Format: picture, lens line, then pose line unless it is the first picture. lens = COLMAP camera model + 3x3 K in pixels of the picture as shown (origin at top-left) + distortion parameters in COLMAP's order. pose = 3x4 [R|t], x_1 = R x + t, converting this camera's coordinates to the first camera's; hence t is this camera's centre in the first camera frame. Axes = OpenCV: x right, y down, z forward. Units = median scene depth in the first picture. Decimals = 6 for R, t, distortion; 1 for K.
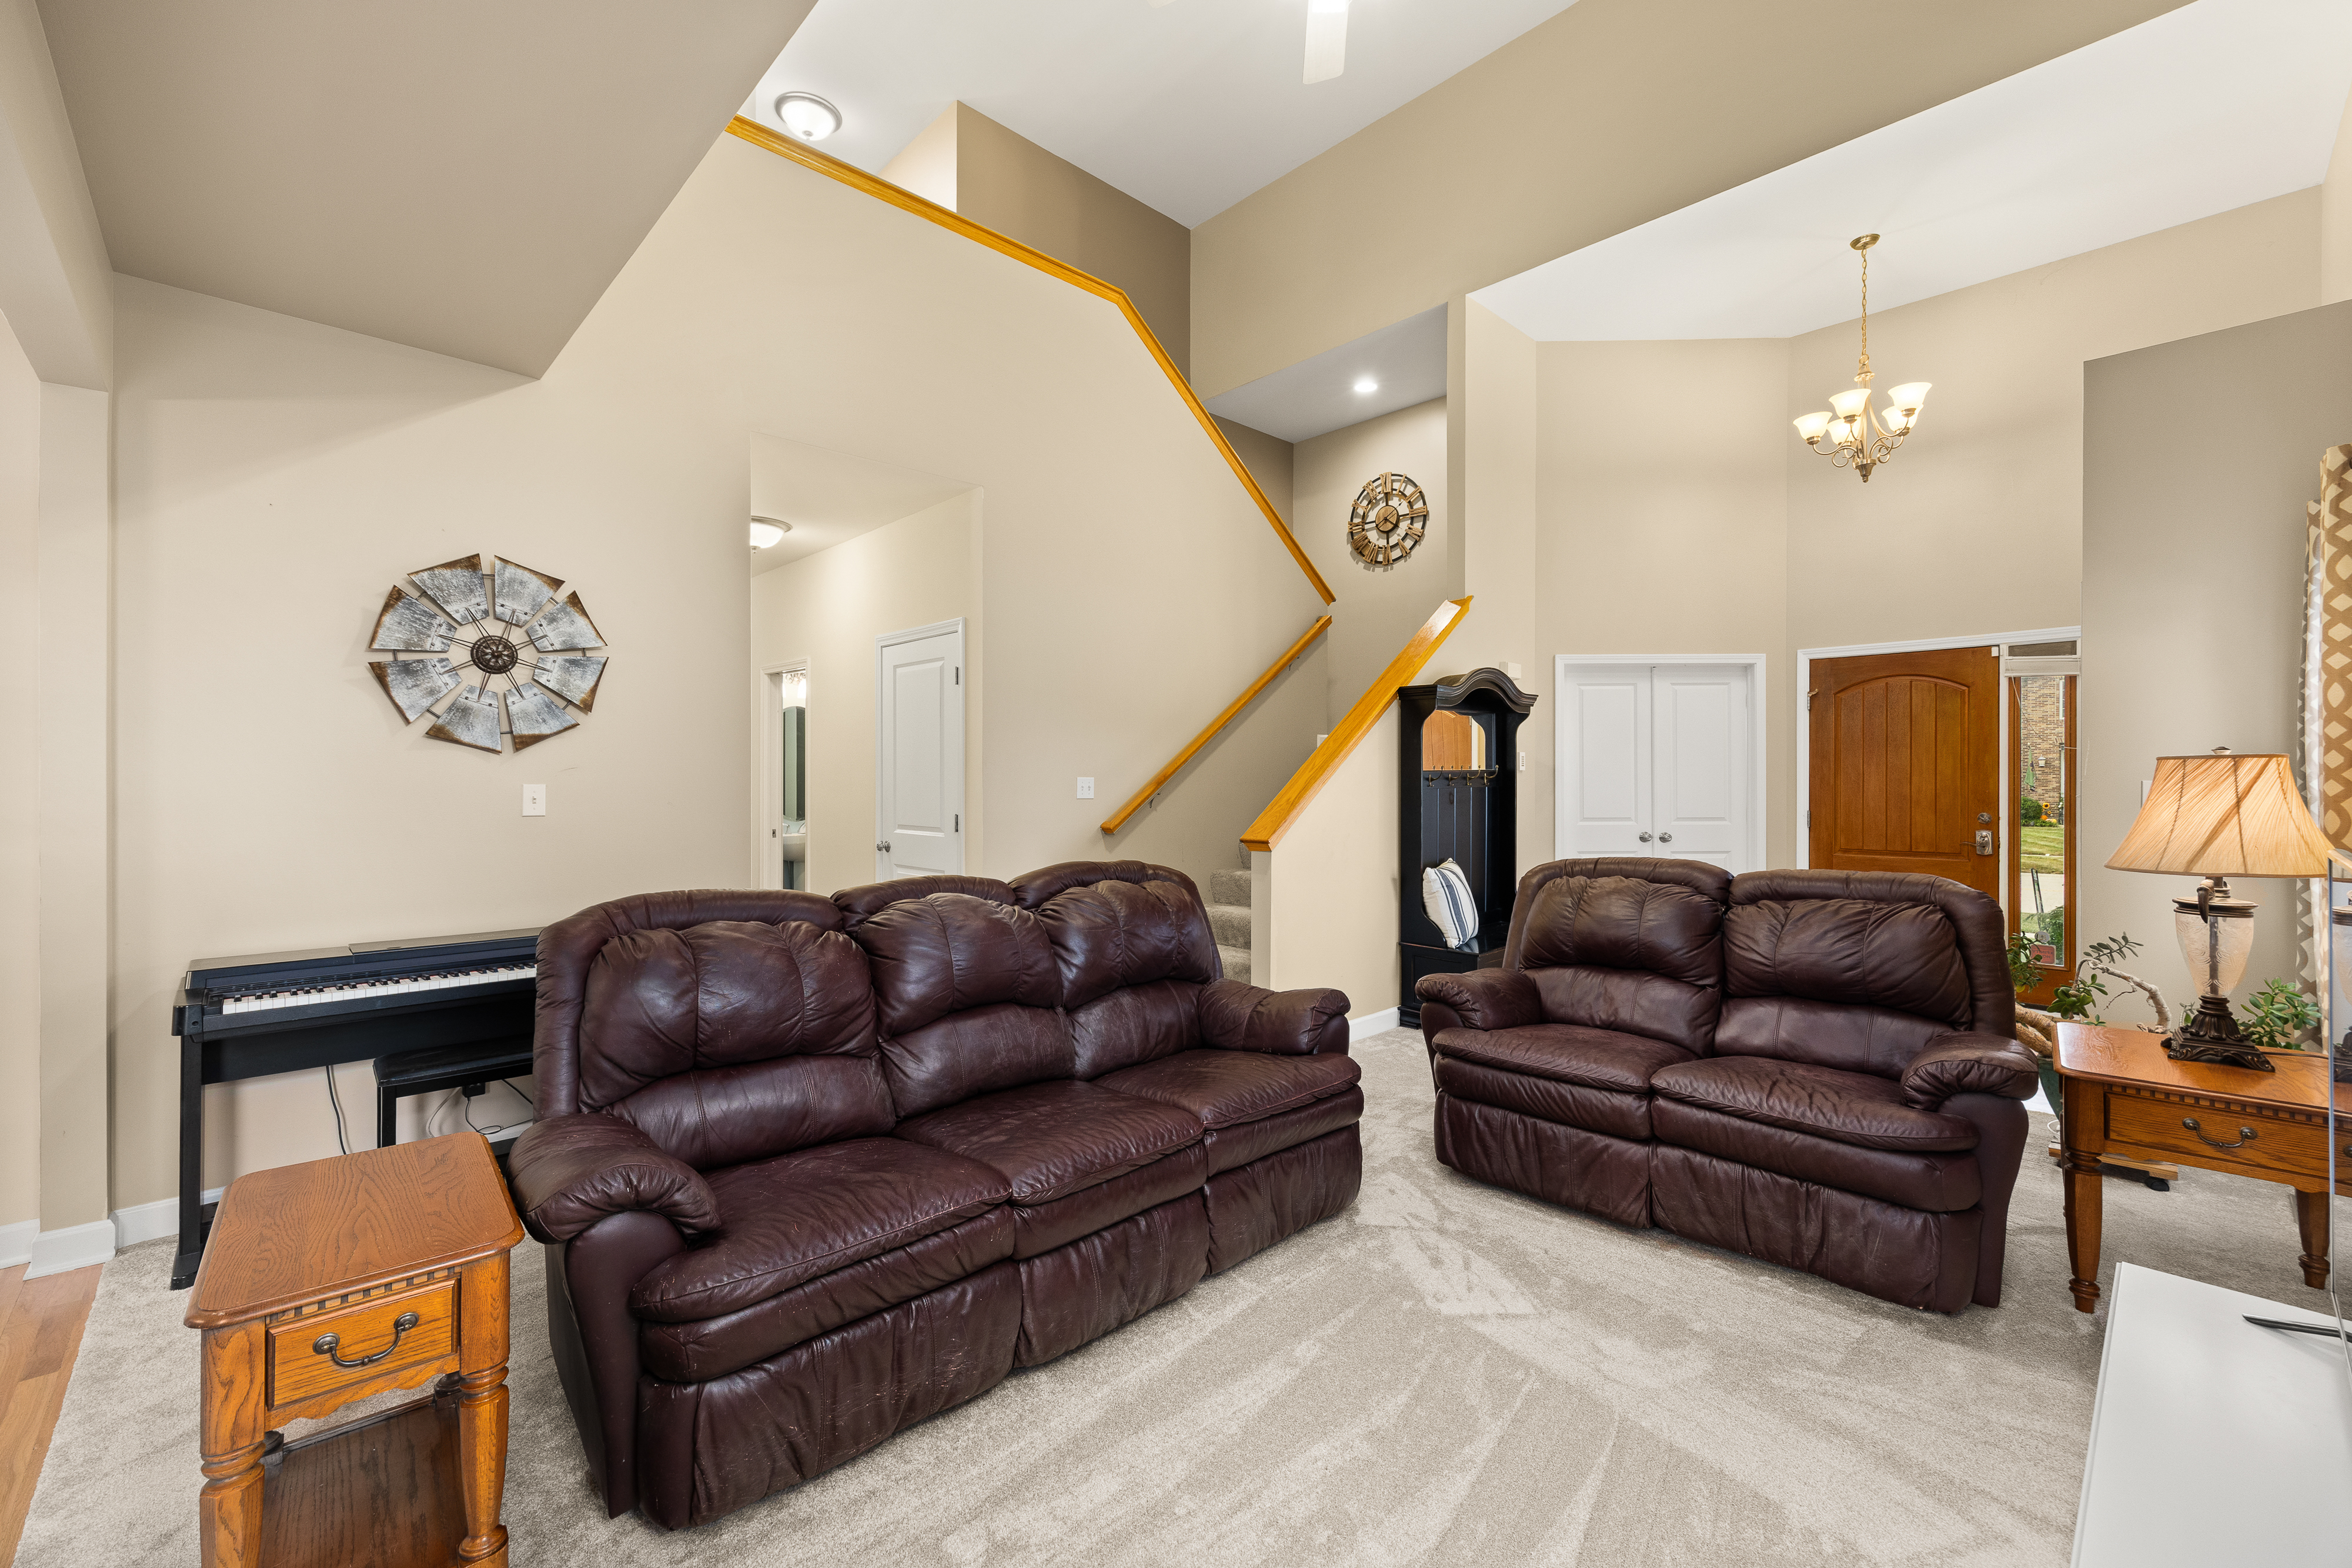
lens RADIAL K [[959.5, 0, 1168.6], [0, 959.5, 785.2], [0, 0, 1]] dist [0.001500, 0.000229]
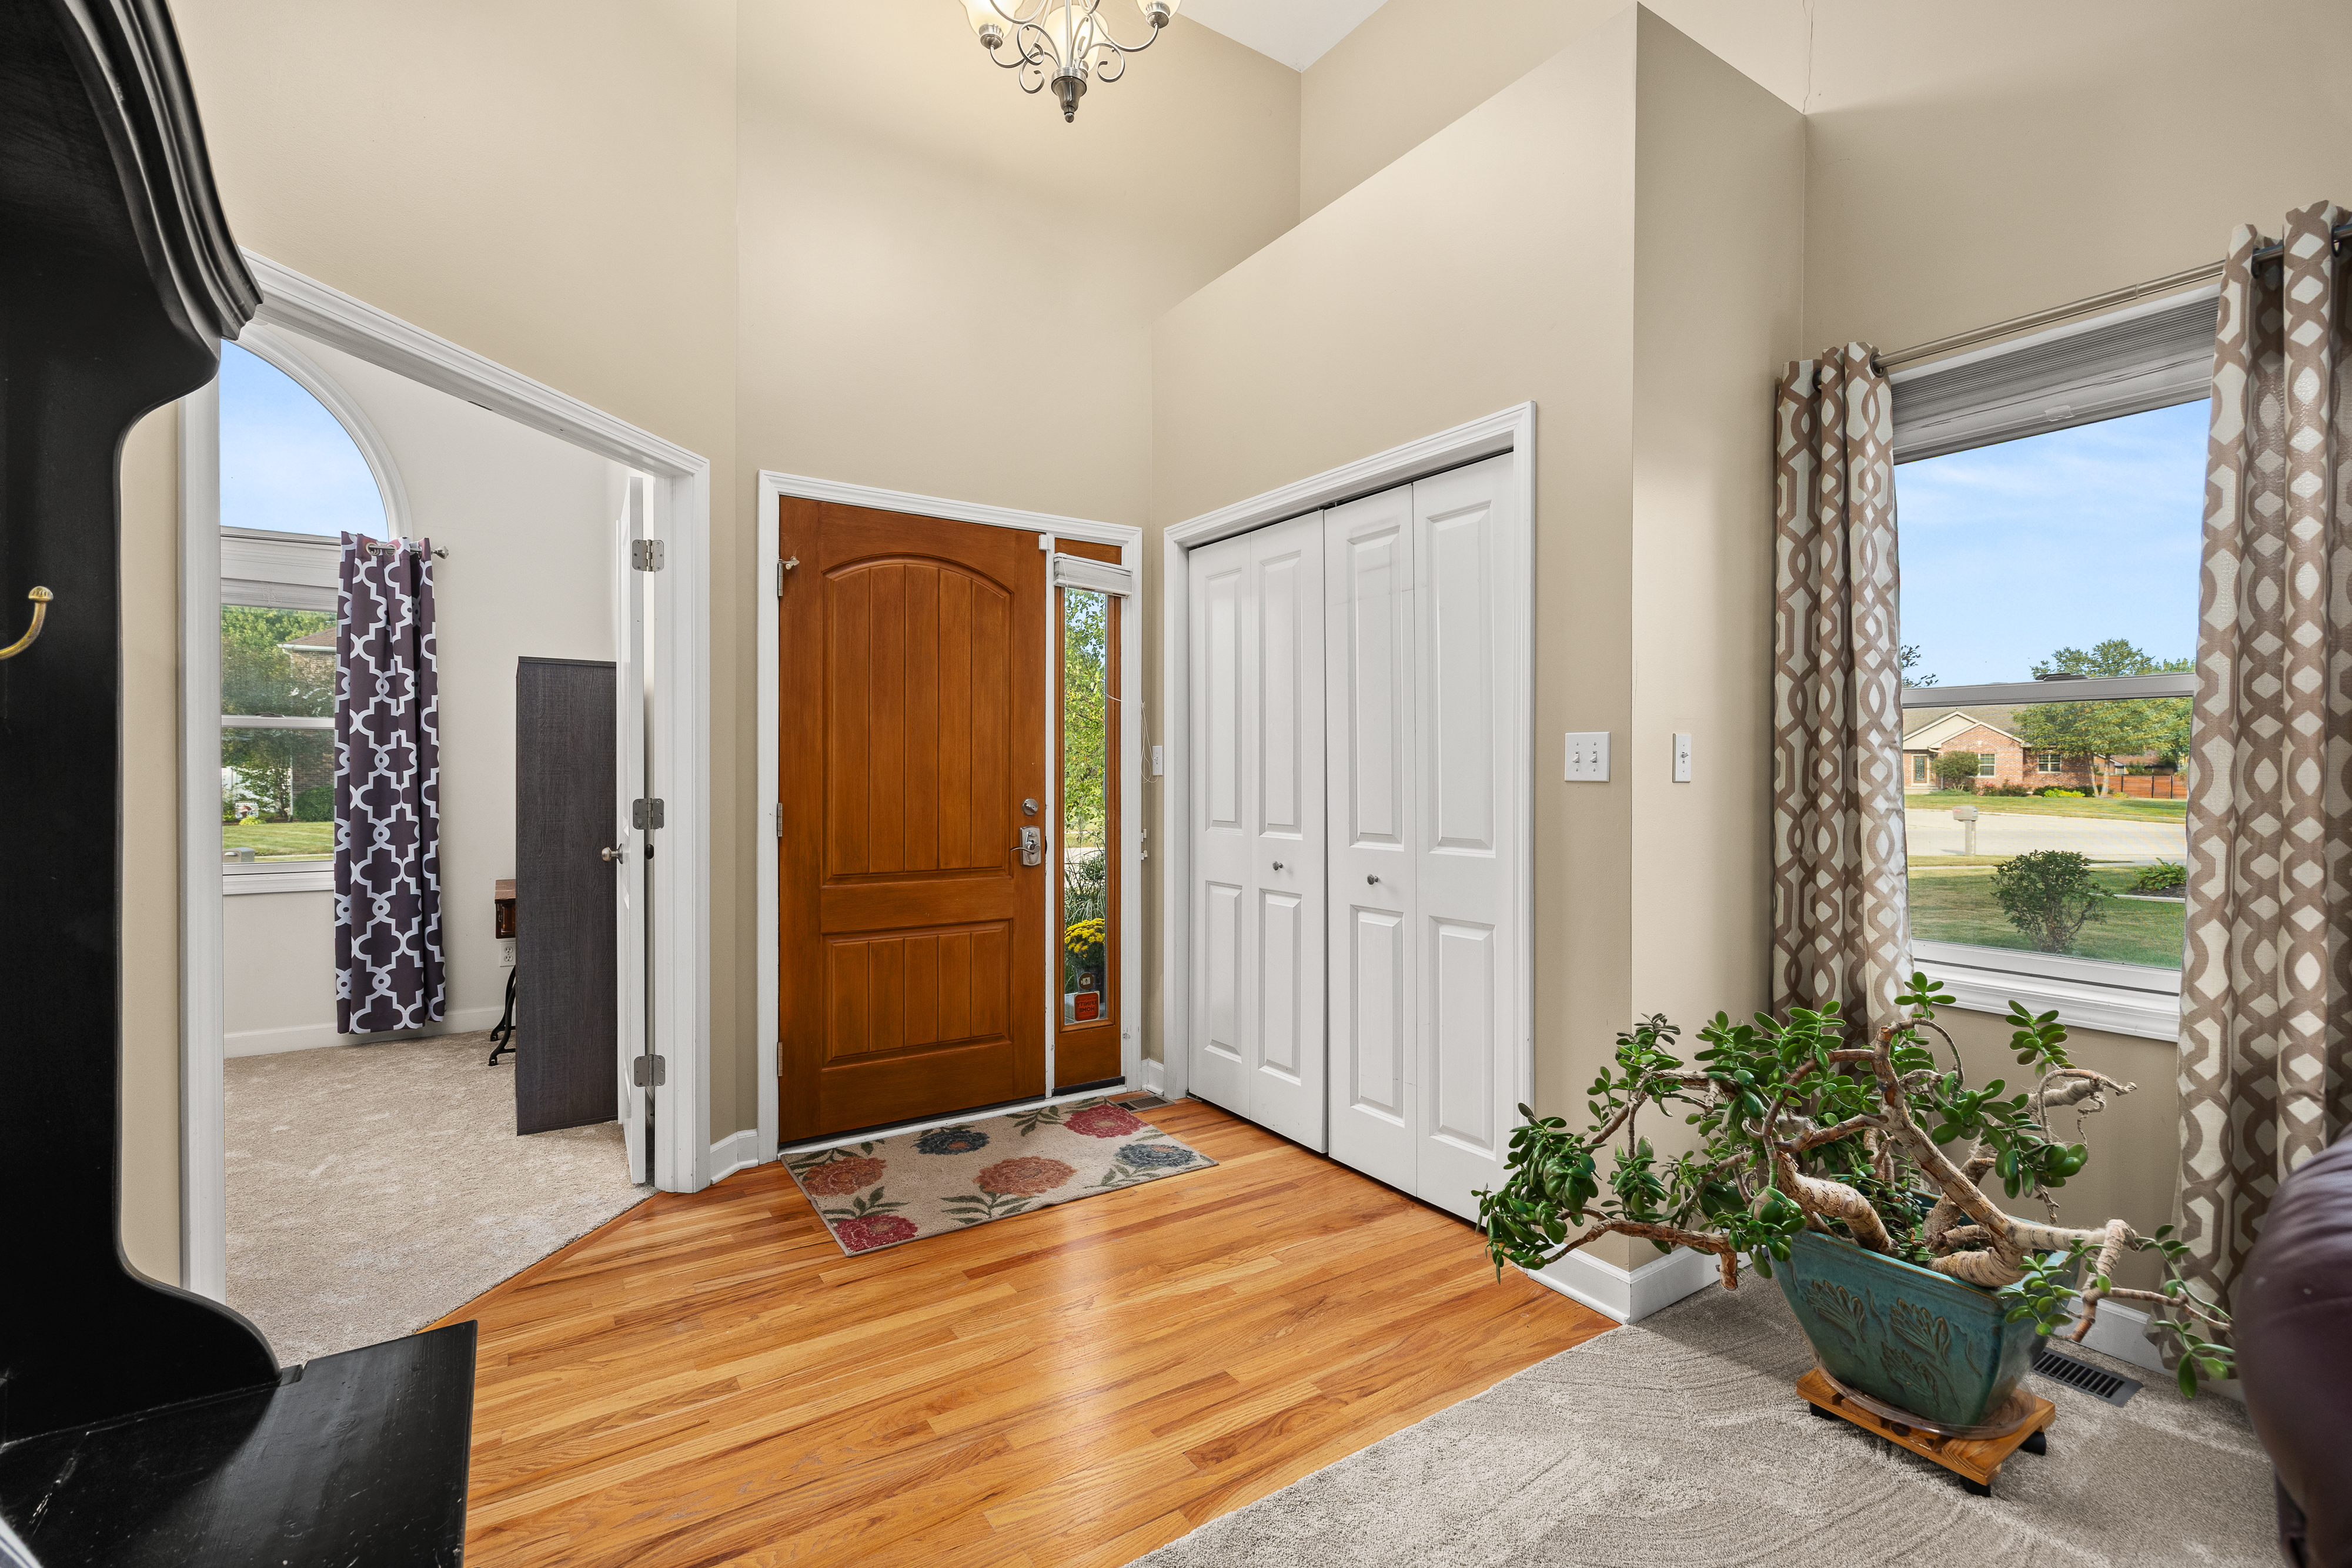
lens RADIAL K [[1064.2, 0, 1172.7], [0, 1064.2, 777.3], [0, 0, 1]] dist [0.010843, 0.000278]
pose [[0.177585, -0.000836, 0.984105, 0.182963], [0.003406, 0.999994, 0.000235, 0.015041], [-0.984100, 0.003310, 0.177587, 0.769009]]
